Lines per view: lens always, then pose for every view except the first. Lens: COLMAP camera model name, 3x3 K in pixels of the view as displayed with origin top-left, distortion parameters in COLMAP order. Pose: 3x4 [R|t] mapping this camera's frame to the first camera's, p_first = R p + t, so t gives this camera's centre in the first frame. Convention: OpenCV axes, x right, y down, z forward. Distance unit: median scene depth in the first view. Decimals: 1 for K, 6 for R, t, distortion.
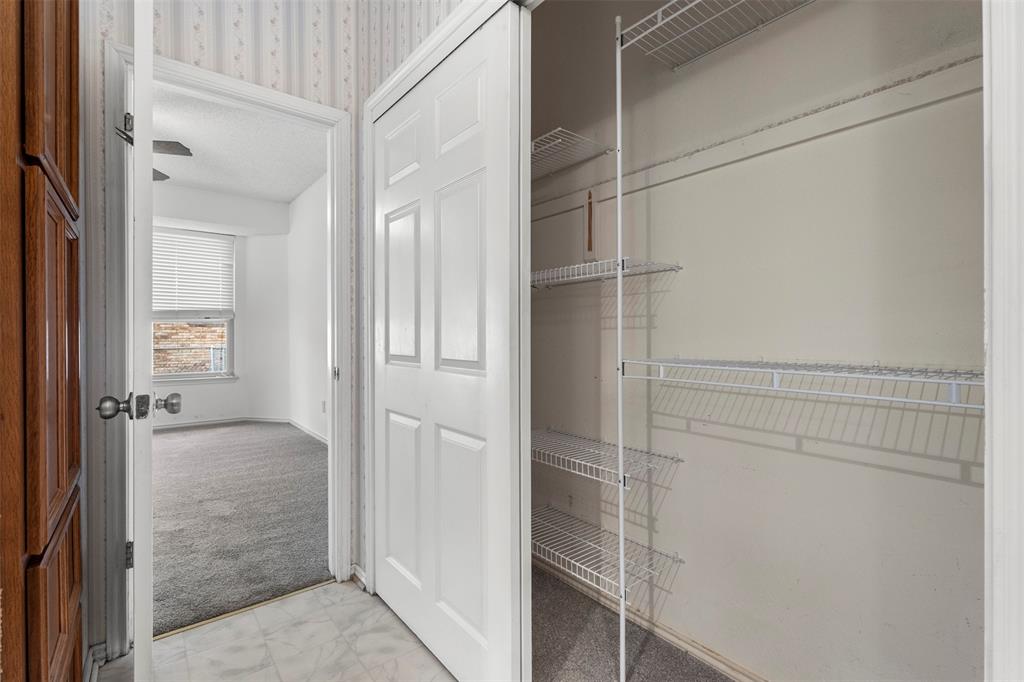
lens RADIAL K [[472.0, 0, 512.5], [0, 472.0, 340.3], [0, 0, 1]] dist [0.001092, 0.000148]
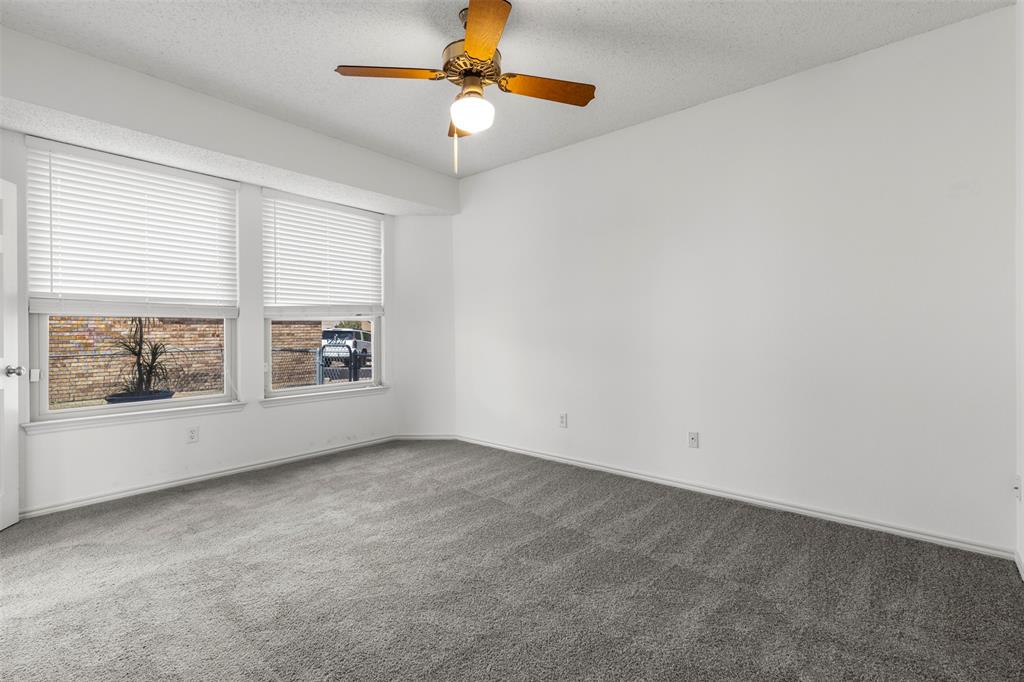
lens RADIAL K [[472.0, 0, 511.1], [0, 472.0, 338.6], [0, 0, 1]] dist [0.001092, 0.000148]
pose [[0.980052, -0.005534, 0.198662, -0.543644], [0.004607, 0.999976, 0.005130, -0.009509], [-0.198686, -0.004112, 0.980055, 0.155573]]
